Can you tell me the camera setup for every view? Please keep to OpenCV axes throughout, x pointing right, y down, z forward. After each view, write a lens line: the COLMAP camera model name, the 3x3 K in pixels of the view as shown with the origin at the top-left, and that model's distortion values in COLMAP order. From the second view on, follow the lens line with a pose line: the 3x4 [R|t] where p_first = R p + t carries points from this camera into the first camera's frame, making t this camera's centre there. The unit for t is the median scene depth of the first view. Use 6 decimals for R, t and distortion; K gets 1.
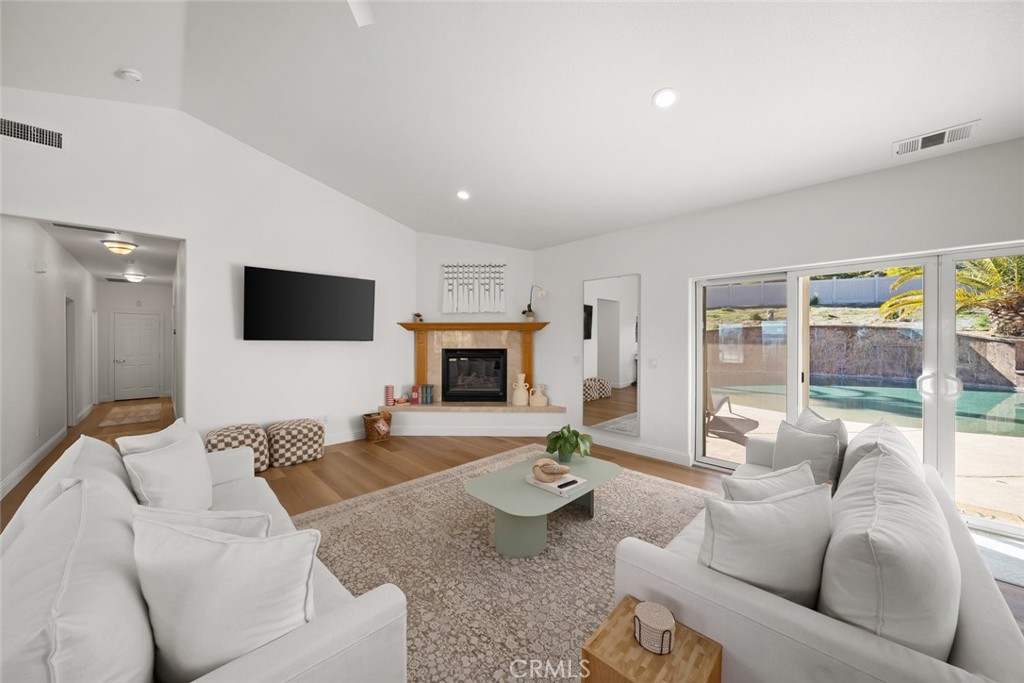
lens RADIAL K [[361.3, 0, 499.1], [0, 361.3, 340.9], [0, 0, 1]] dist [-0.000712, -0.000071]
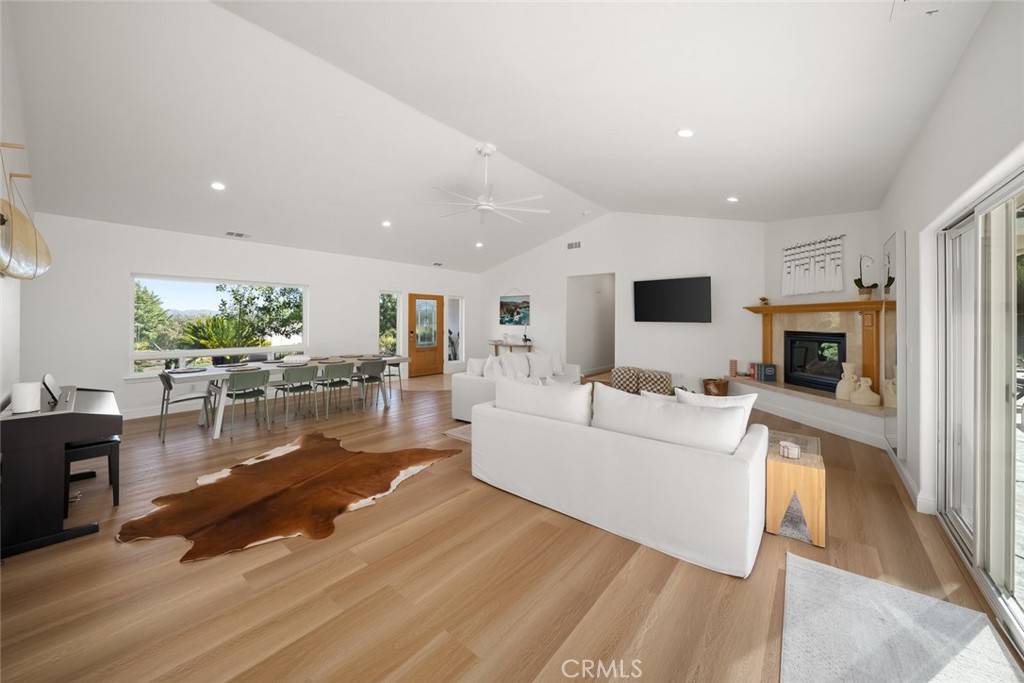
lens RADIAL K [[368.2, 0, 514.6], [0, 368.2, 318.8], [0, 0, 1]] dist [-0.001127, -0.000127]
pose [[0.127987, -0.003817, -0.991769, 0.809817], [-0.006489, 0.999968, -0.004686, -0.002455], [0.991755, 0.007035, 0.127958, 0.117172]]
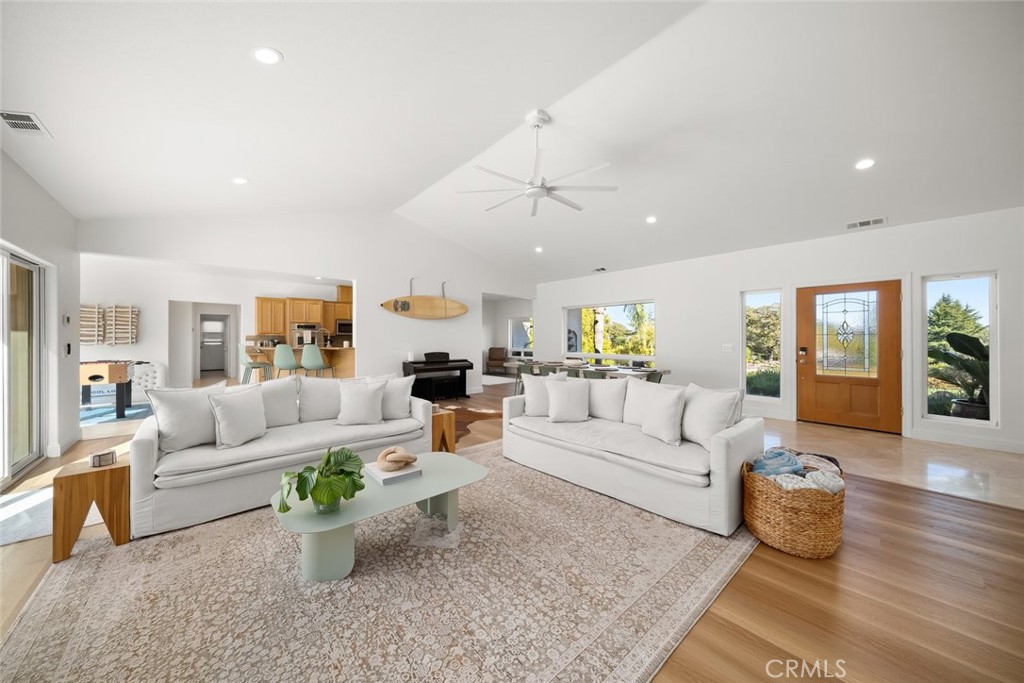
lens RADIAL K [[354.2, 0, 503.0], [0, 354.2, 336.9], [0, 0, 1]] dist [-0.001572, -0.000091]
pose [[-0.998624, 0.000274, 0.052436, -0.086162], [0.000333, 0.999999, 0.001127, 0.017102], [-0.052435, 0.001143, -0.998624, 0.901336]]
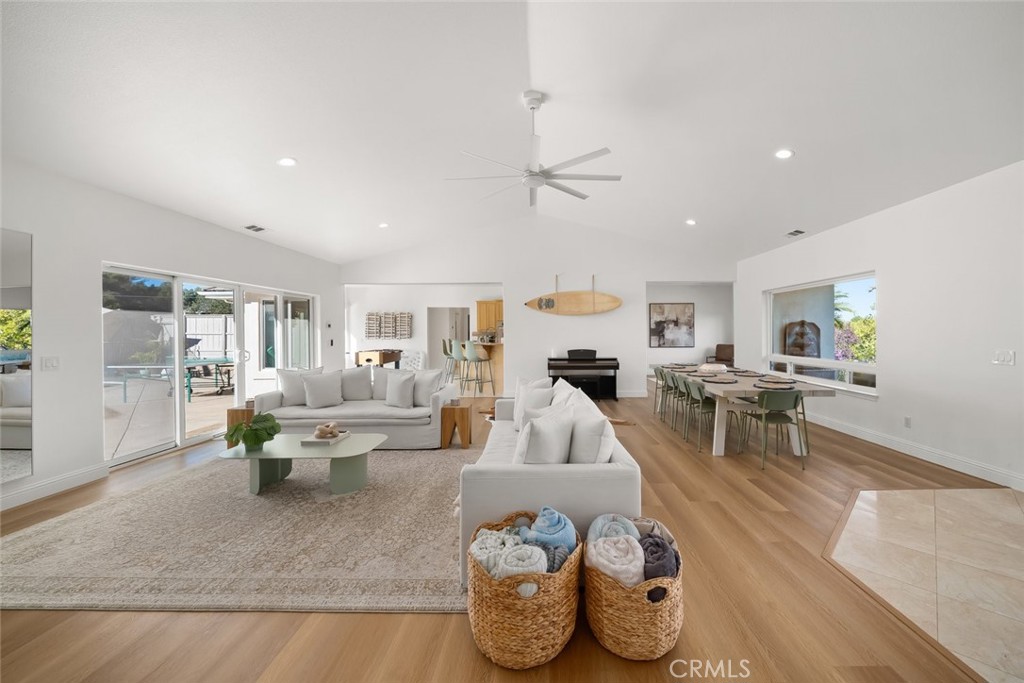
lens RADIAL K [[386.5, 0, 538.0], [0, 386.5, 330.4], [0, 0, 1]] dist [-0.000794, -0.000183]
pose [[-0.719288, 0.005237, 0.694692, -0.642325], [0.010117, 0.999945, 0.002936, 0.001212], [-0.694638, 0.009140, -0.719301, 0.690605]]
